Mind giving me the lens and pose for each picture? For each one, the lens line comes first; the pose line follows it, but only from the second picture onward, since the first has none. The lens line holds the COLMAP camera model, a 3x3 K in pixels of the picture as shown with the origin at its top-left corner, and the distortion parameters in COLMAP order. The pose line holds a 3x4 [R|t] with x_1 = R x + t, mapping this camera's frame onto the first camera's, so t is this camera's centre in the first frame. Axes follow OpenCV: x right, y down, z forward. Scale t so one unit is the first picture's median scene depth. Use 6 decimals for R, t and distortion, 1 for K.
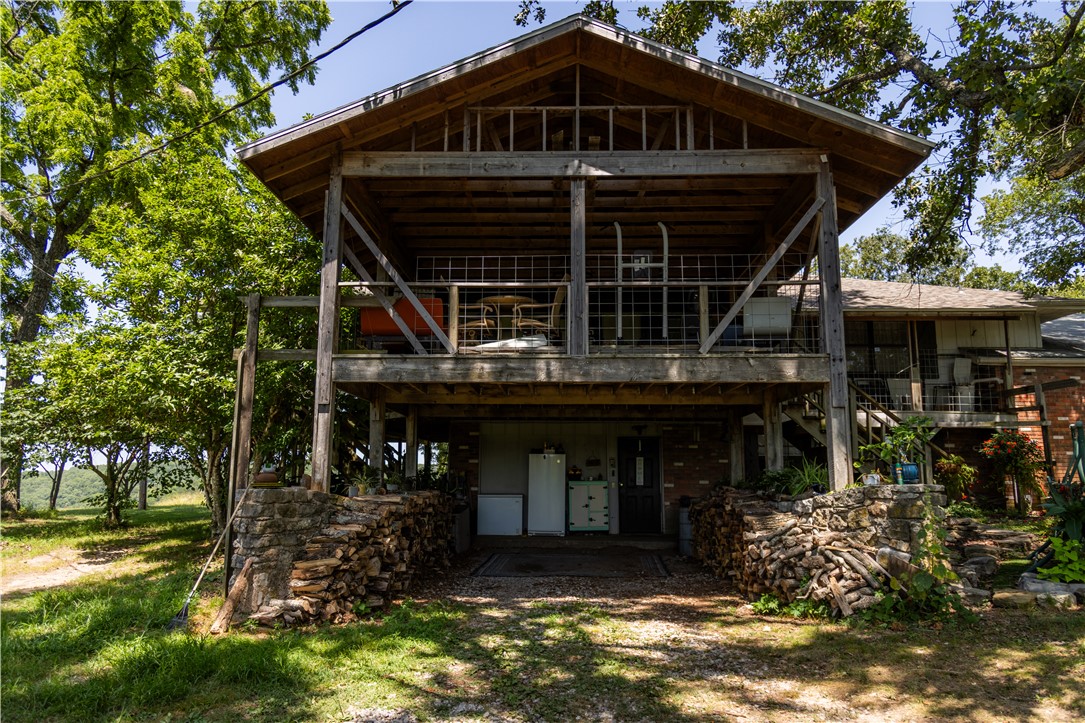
lens RADIAL K [[747.4, 0, 541.1], [0, 747.4, 362.9], [0, 0, 1]] dist [0.009205, 0.002545]
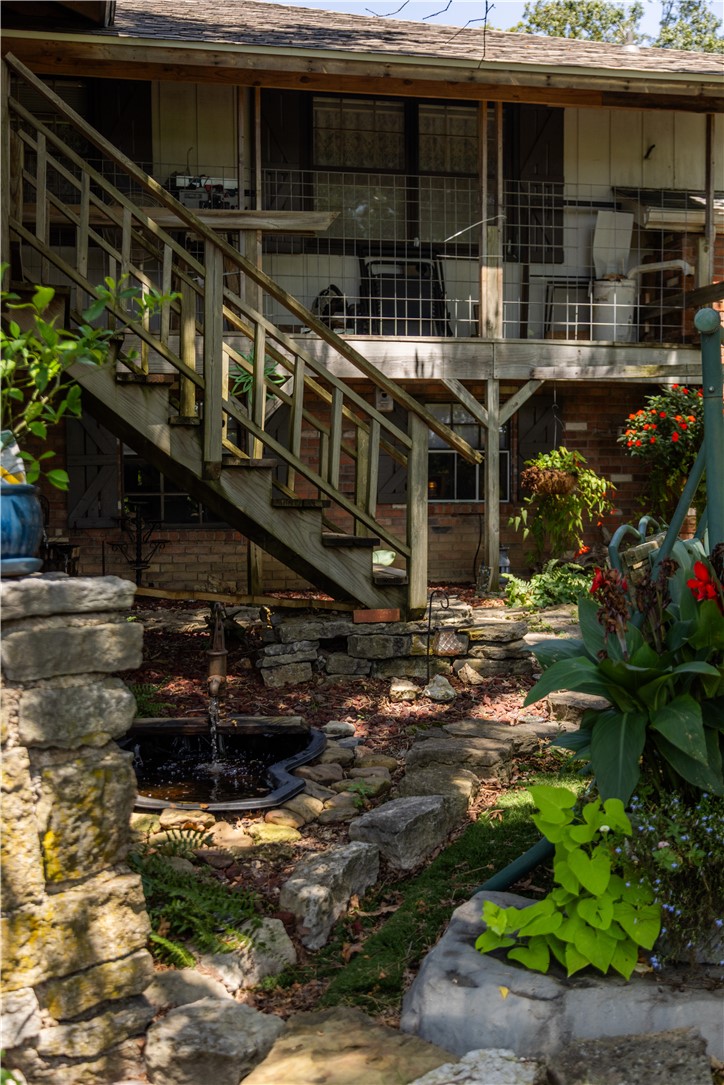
lens RADIAL K [[1419.3, 0, 362.3], [0, 1419.3, 541.5], [0, 0, 1]] dist [0.003052, 0.000000]
pose [[0.968437, -0.025479, 0.247953, 0.244635], [-0.022671, 0.981635, 0.189417, 0.028363], [-0.248225, -0.189060, 0.950074, 0.279027]]
